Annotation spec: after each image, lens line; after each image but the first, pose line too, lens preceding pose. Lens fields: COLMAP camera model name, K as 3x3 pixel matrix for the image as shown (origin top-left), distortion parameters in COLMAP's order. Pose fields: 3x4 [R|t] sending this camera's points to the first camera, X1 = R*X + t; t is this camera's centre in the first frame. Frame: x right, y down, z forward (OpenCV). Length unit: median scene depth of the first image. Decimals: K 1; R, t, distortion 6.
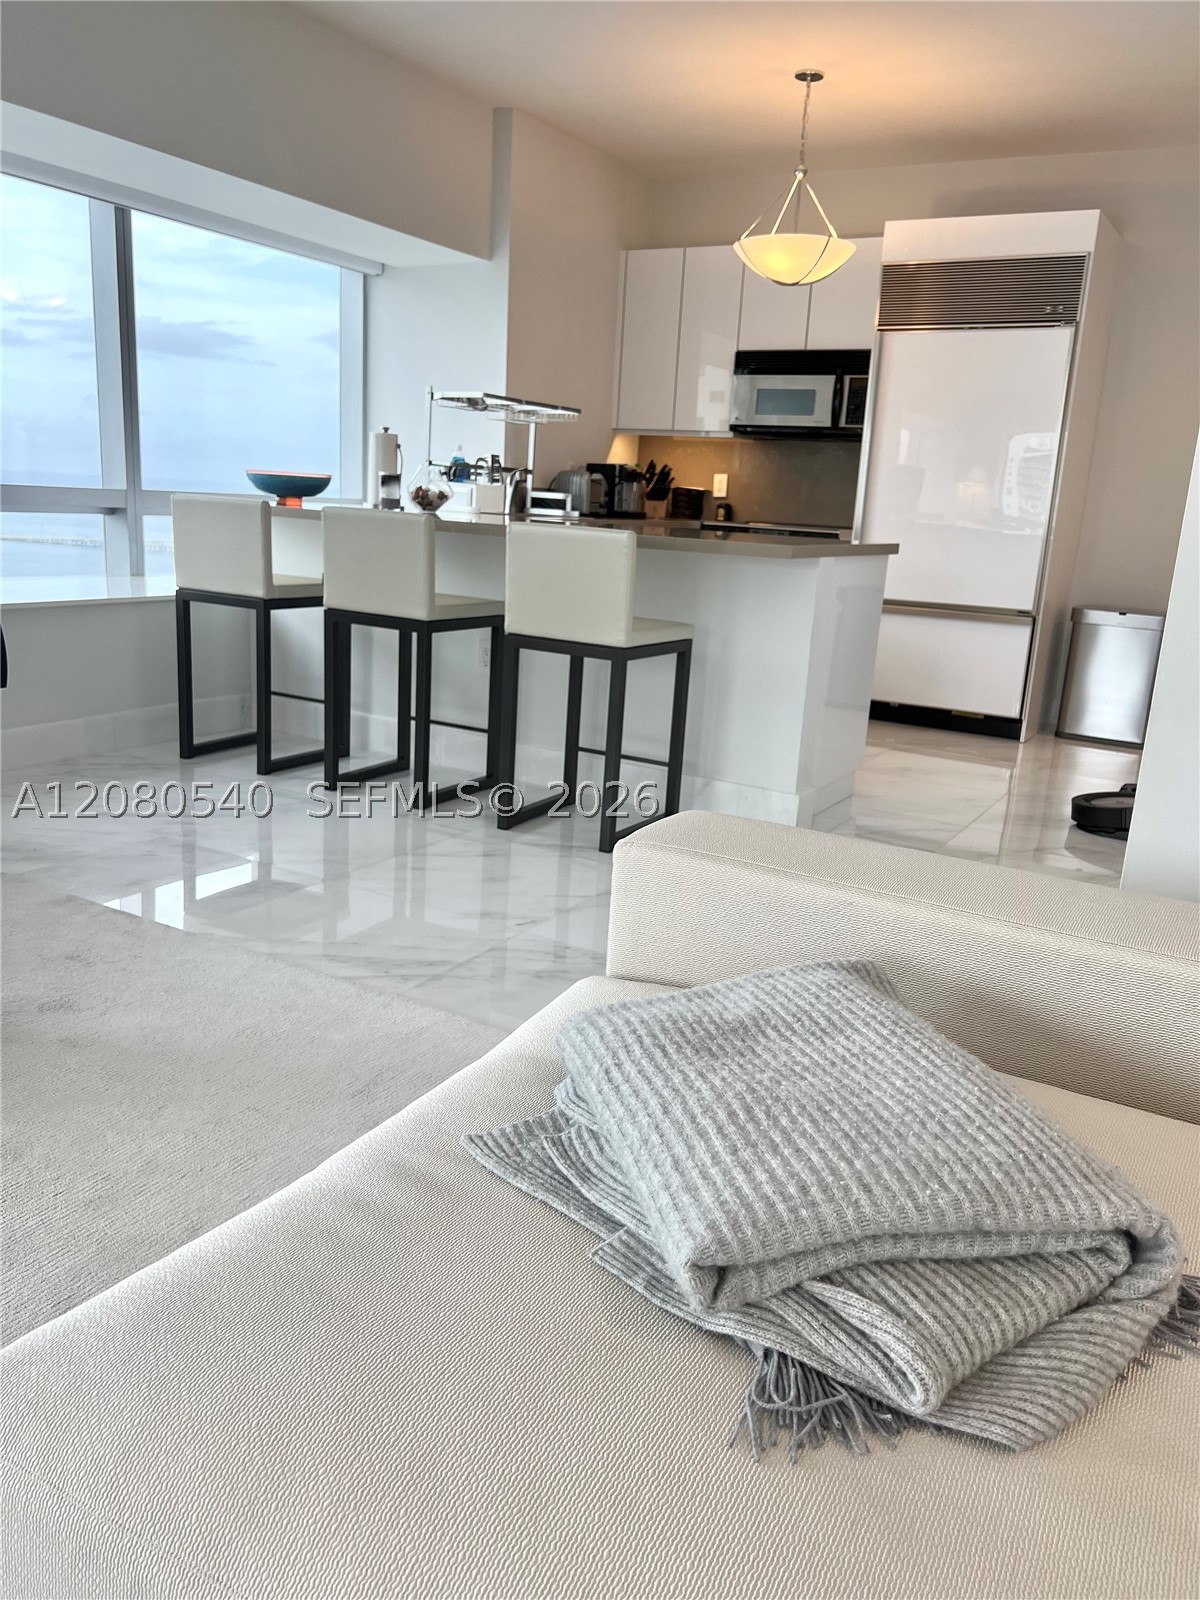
lens RADIAL K [[1230.2, 0, 602.0], [0, 1230.2, 814.7], [0, 0, 1]] dist [0.013195, -0.008766]
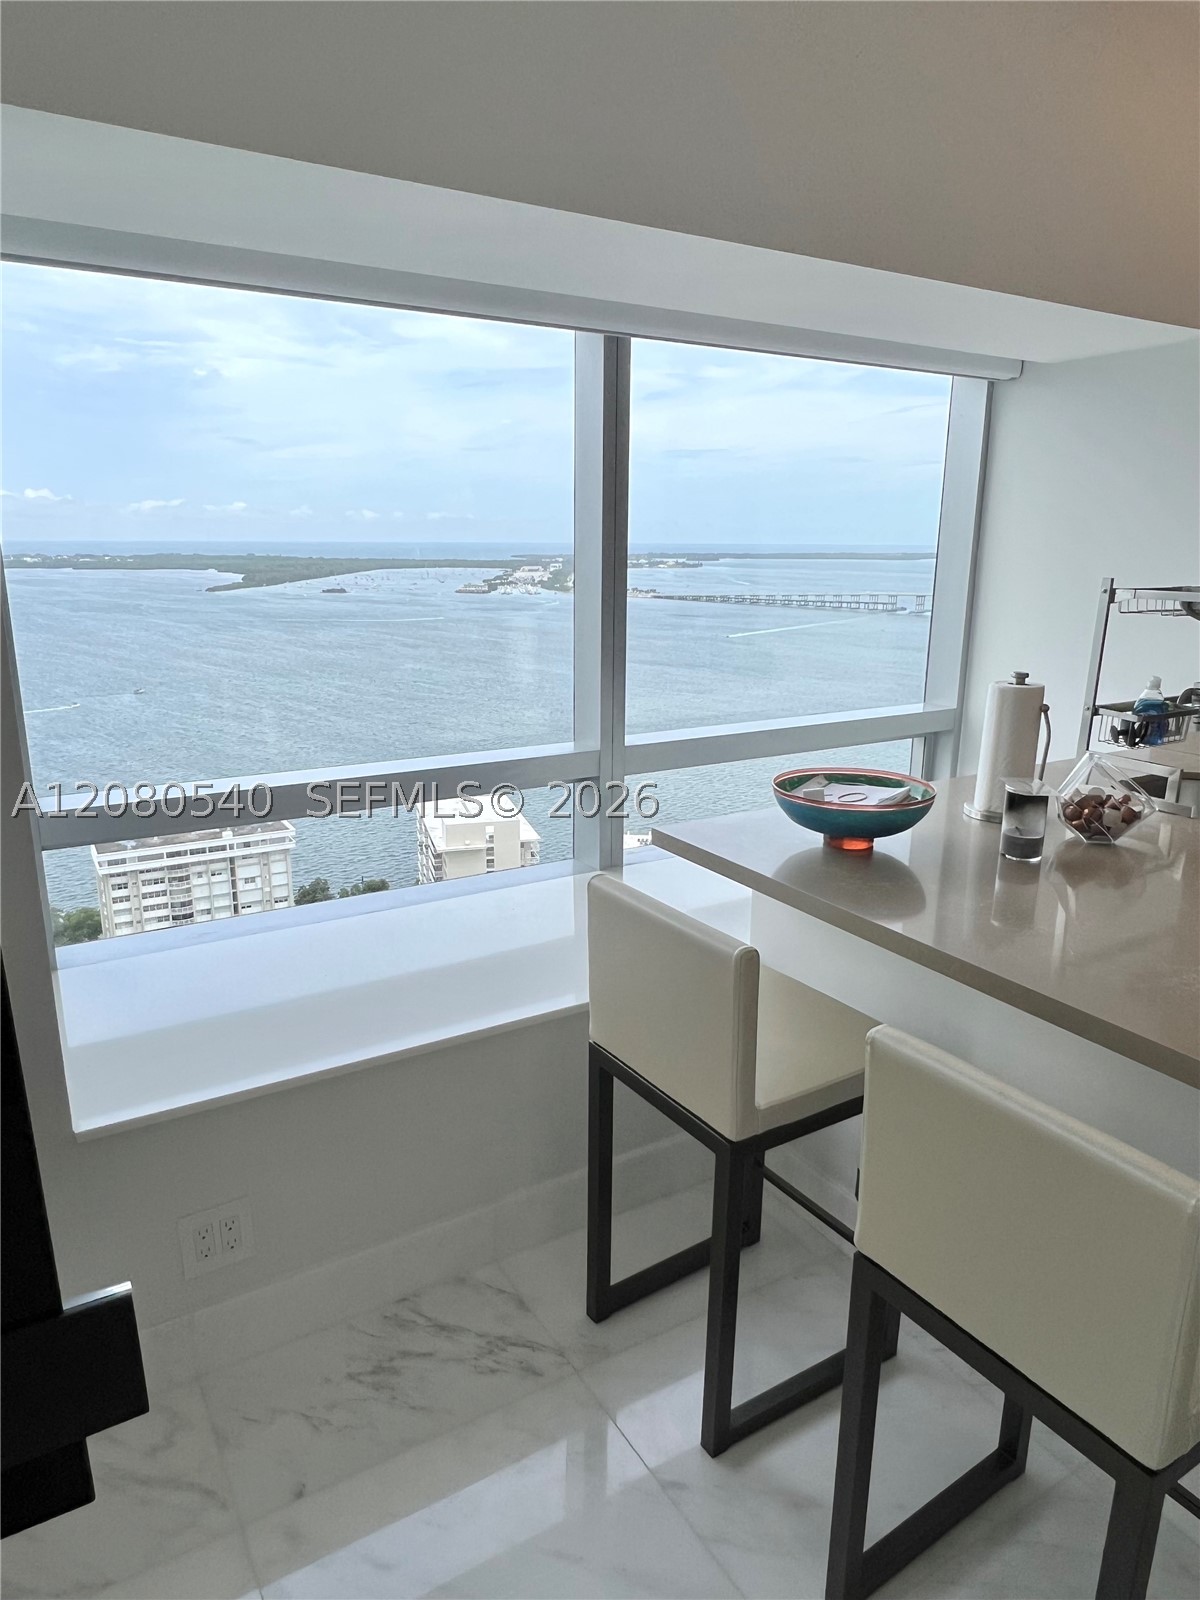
lens RADIAL K [[1014.8, 0, 592.2], [0, 1014.8, 807.8], [0, 0, 1]] dist [0.001989, -0.000669]
pose [[0.871312, 0.079520, -0.484244, -0.097531], [-0.081109, 0.996548, 0.017705, -0.203528], [0.483980, 0.023850, 0.874754, 0.428215]]
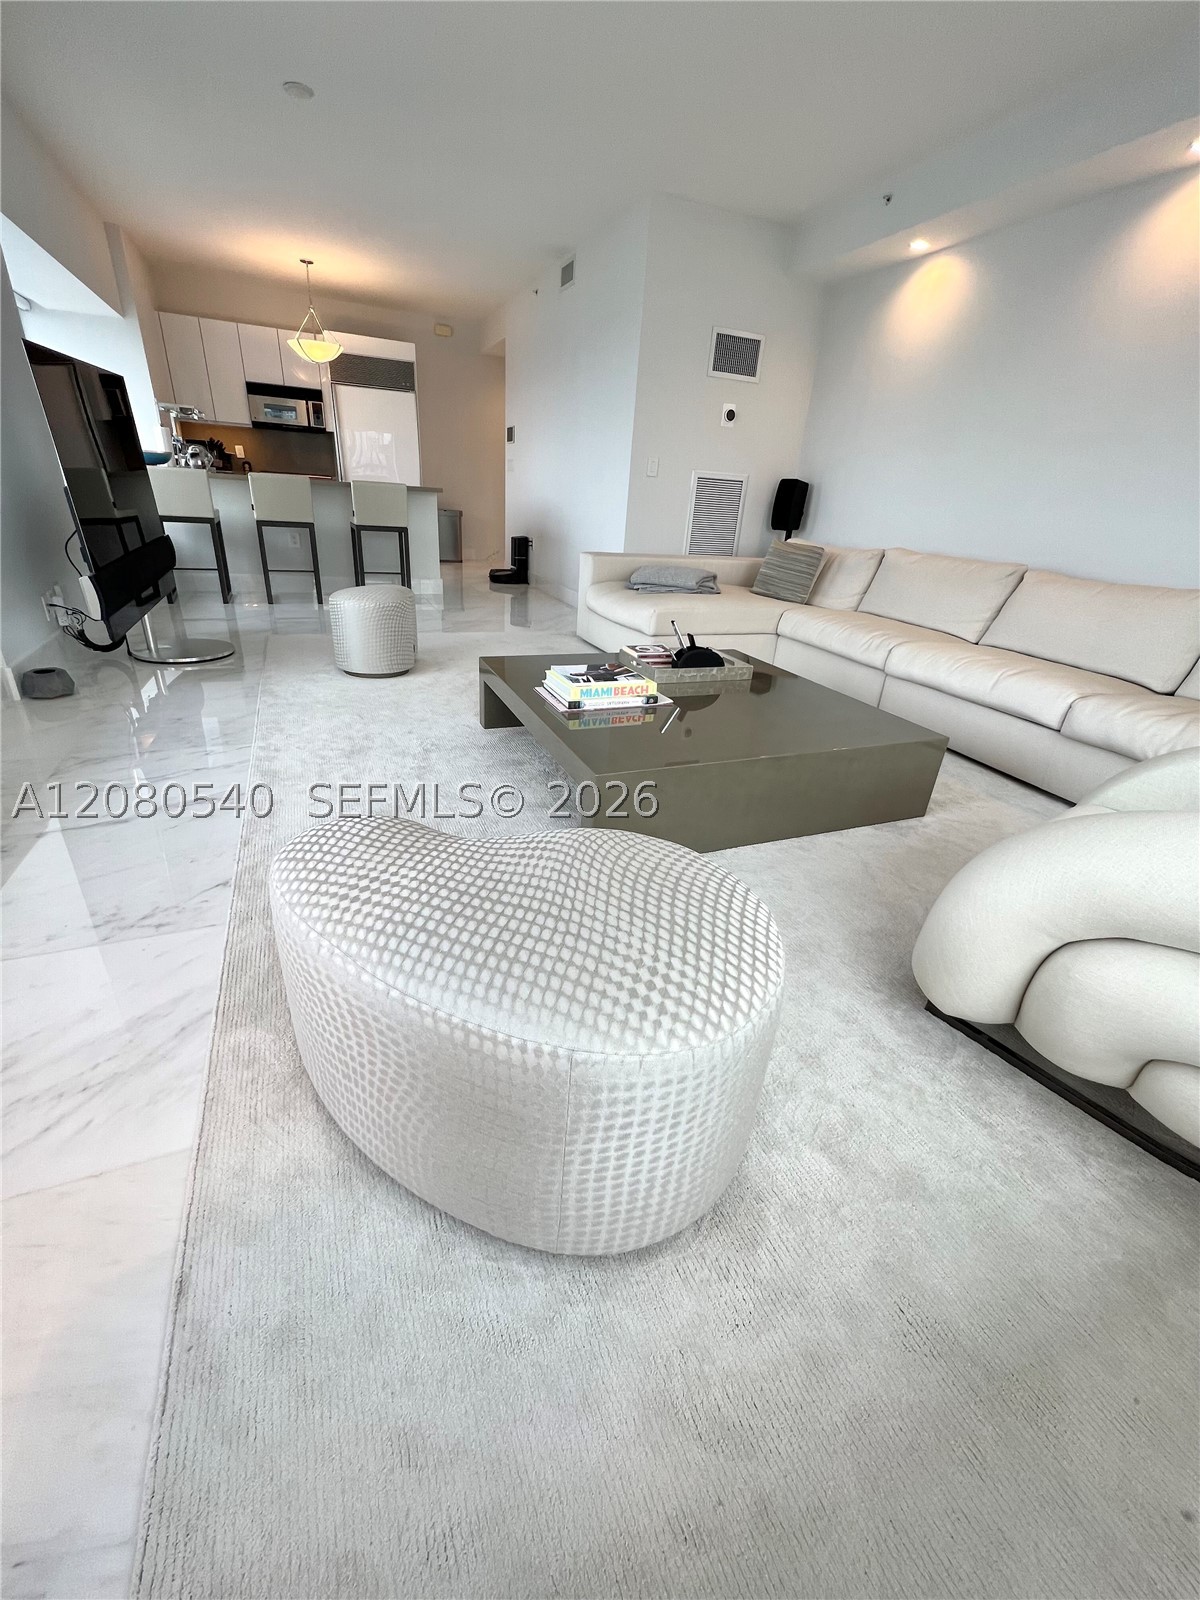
lens RADIAL K [[639.9, 0, 592.1], [0, 639.9, 801.2], [0, 0, 1]] dist [-0.000367, -0.000333]
pose [[0.616673, -0.362436, 0.698824, -0.562185], [0.169786, 0.928054, 0.331496, 0.021098], [-0.768692, -0.085774, 0.633842, -0.196033]]
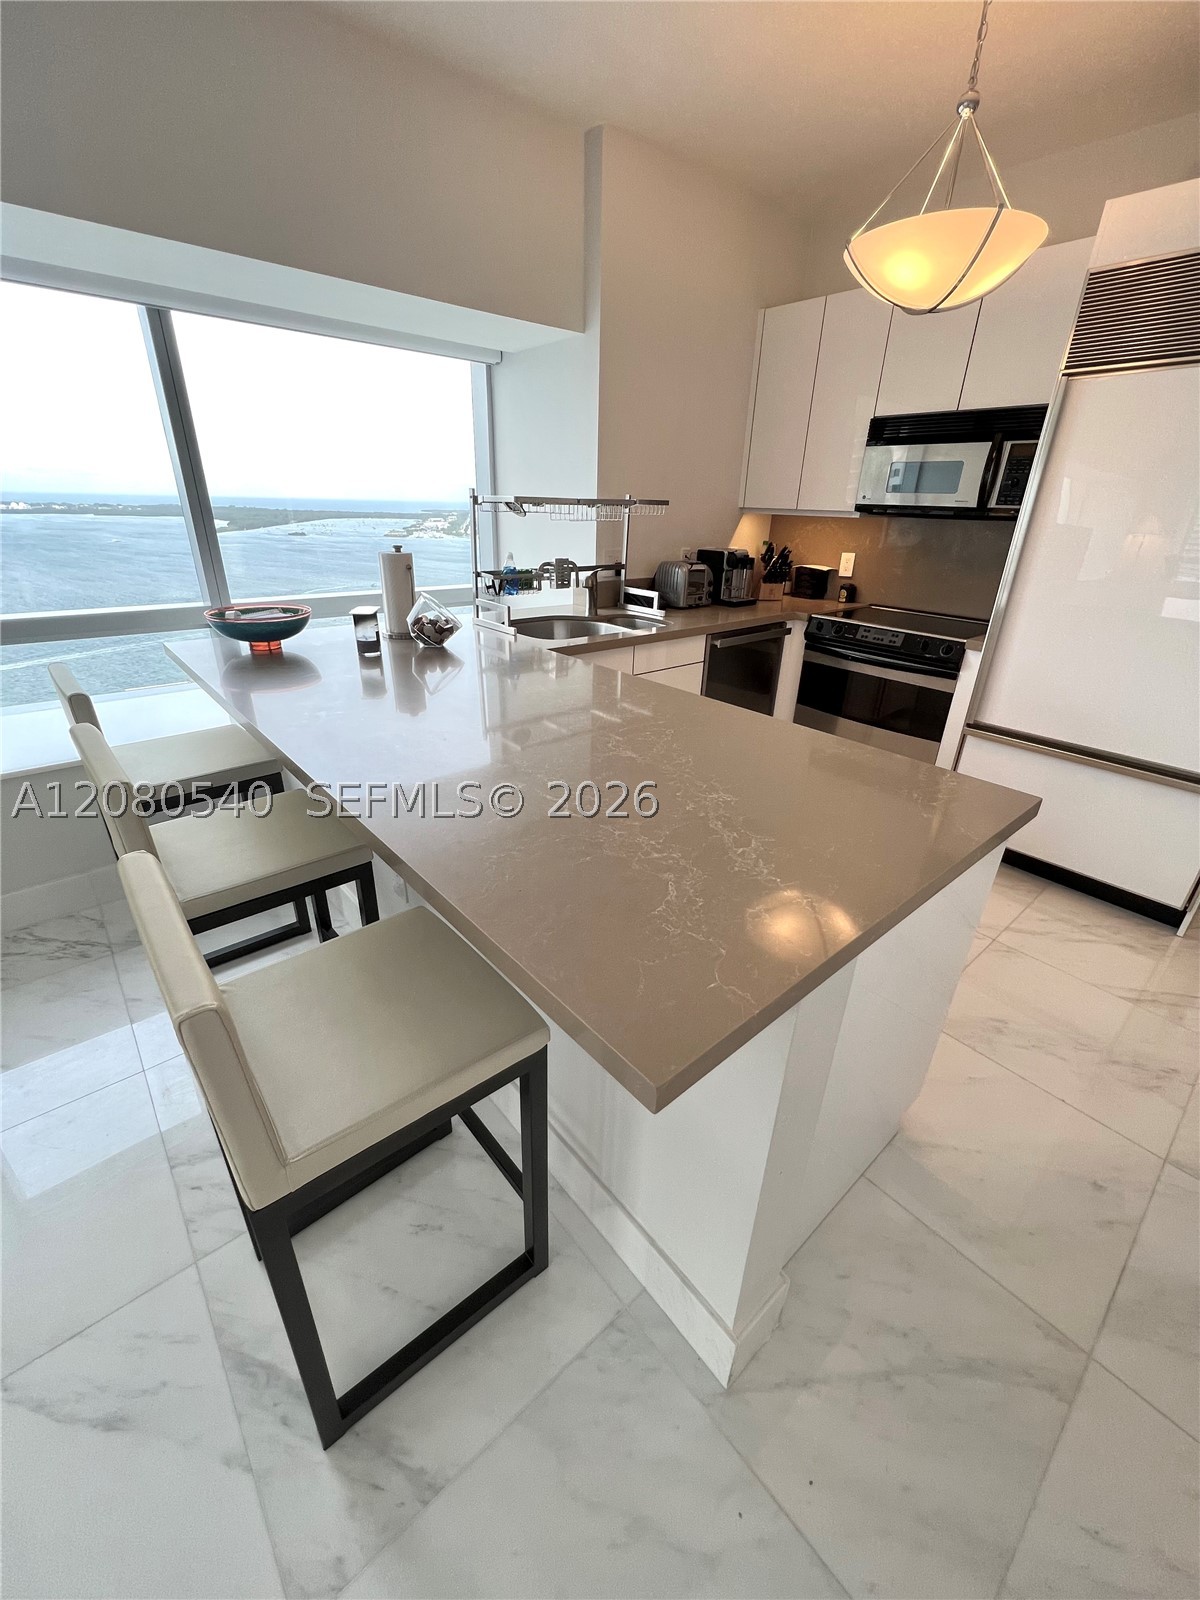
lens RADIAL K [[639.9, 0, 596.5], [0, 639.9, 797.4], [0, 0, 1]] dist [-0.000367, -0.000333]
pose [[0.939139, 0.117550, -0.322801, 0.107823], [-0.061045, 0.981785, 0.179921, -0.185941], [0.338071, -0.149266, 0.929208, 0.482984]]
